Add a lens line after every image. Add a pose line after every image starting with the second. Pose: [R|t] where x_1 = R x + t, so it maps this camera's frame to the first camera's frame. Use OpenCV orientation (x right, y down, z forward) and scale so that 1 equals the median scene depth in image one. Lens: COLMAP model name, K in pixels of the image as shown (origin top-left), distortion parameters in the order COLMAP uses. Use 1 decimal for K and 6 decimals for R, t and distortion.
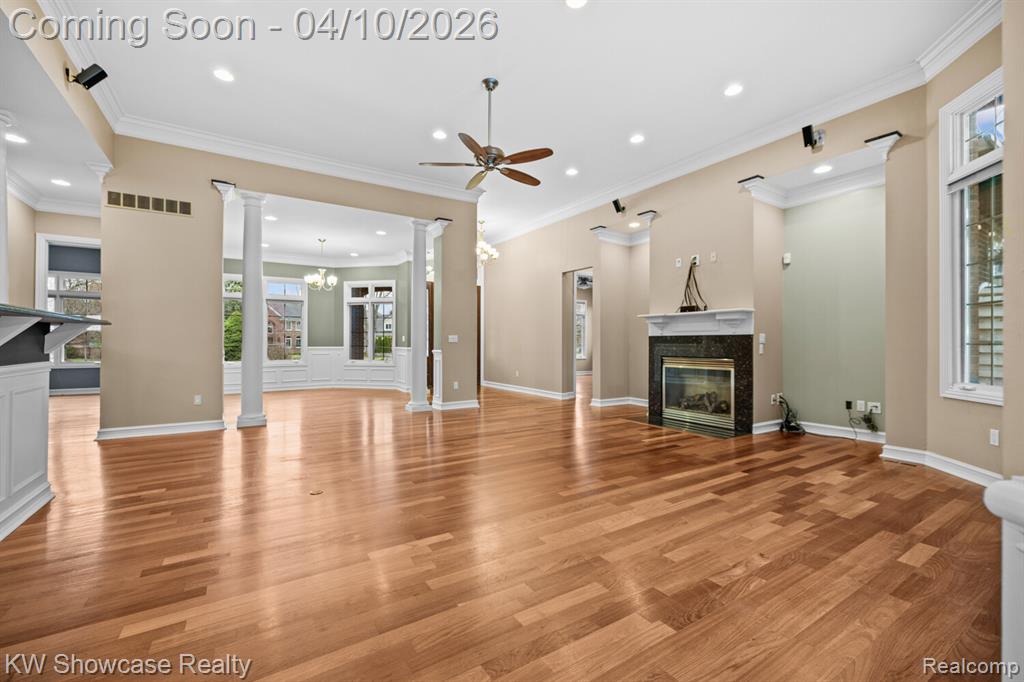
lens RADIAL K [[431.3, 0, 512.4], [0, 431.3, 335.9], [0, 0, 1]] dist [-0.002519, -0.000161]
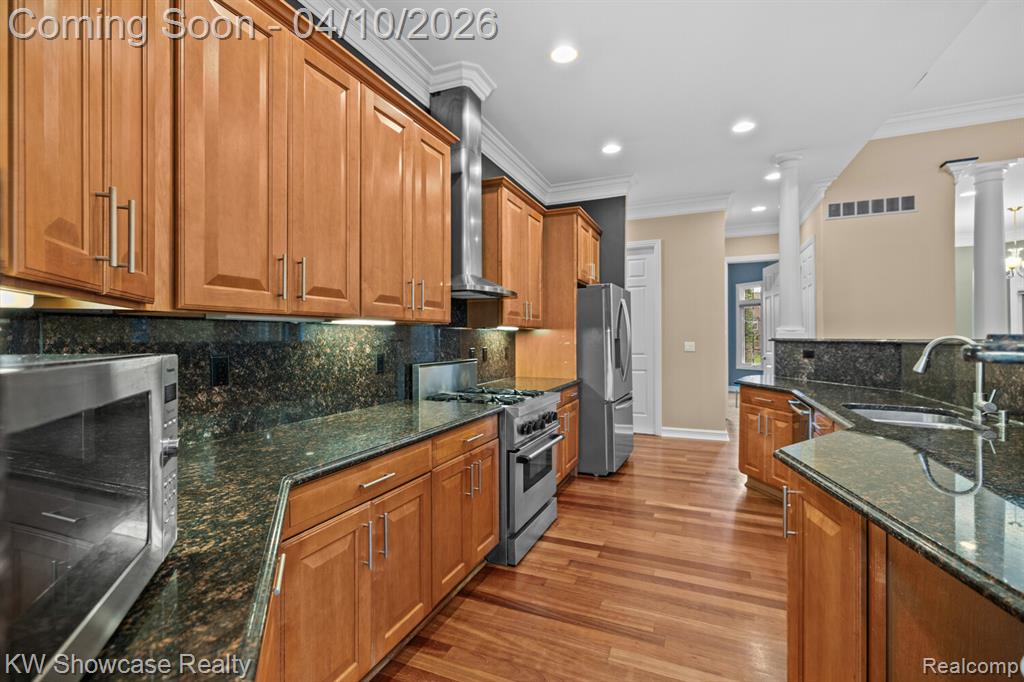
lens RADIAL K [[431.3, 0, 512.4], [0, 431.3, 335.9], [0, 0, 1]] dist [-0.002519, -0.000161]
pose [[0.554361, -0.007351, -0.832244, -0.412058], [0.018947, 0.999813, 0.003789, -0.036798], [0.832061, -0.017869, 0.554396, -0.148131]]
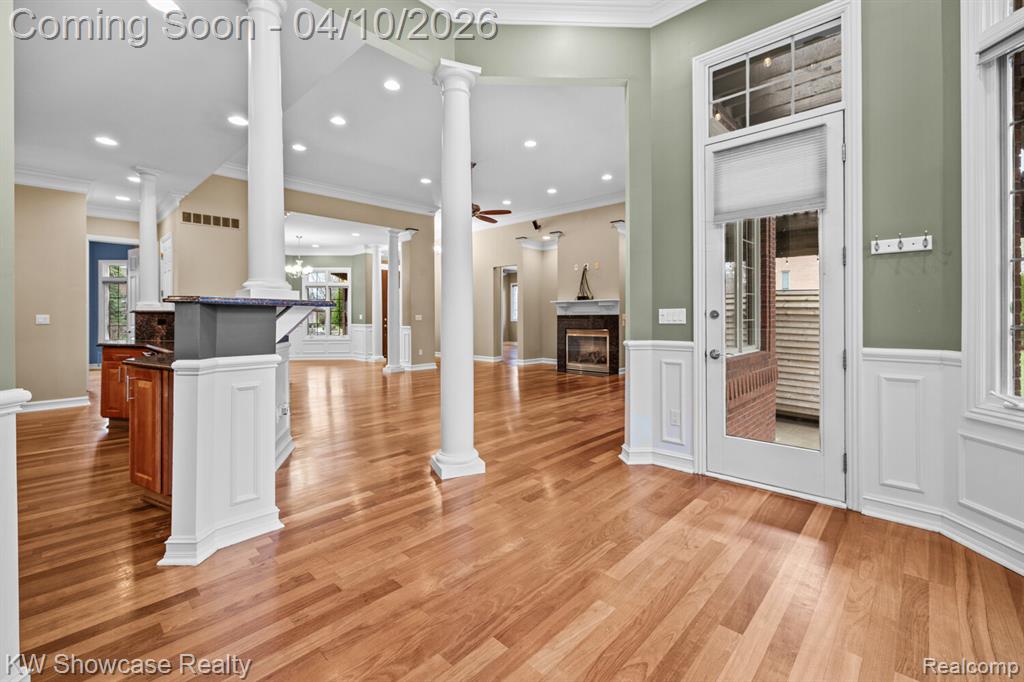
lens RADIAL K [[445.3, 0, 511.7], [0, 445.3, 316.0], [0, 0, 1]] dist [-0.002938, -0.000579]
pose [[0.970131, -0.006689, 0.242488, -0.224277], [0.003264, 0.999889, 0.014521, -0.021217], [-0.242558, -0.013296, 0.970046, -0.487724]]
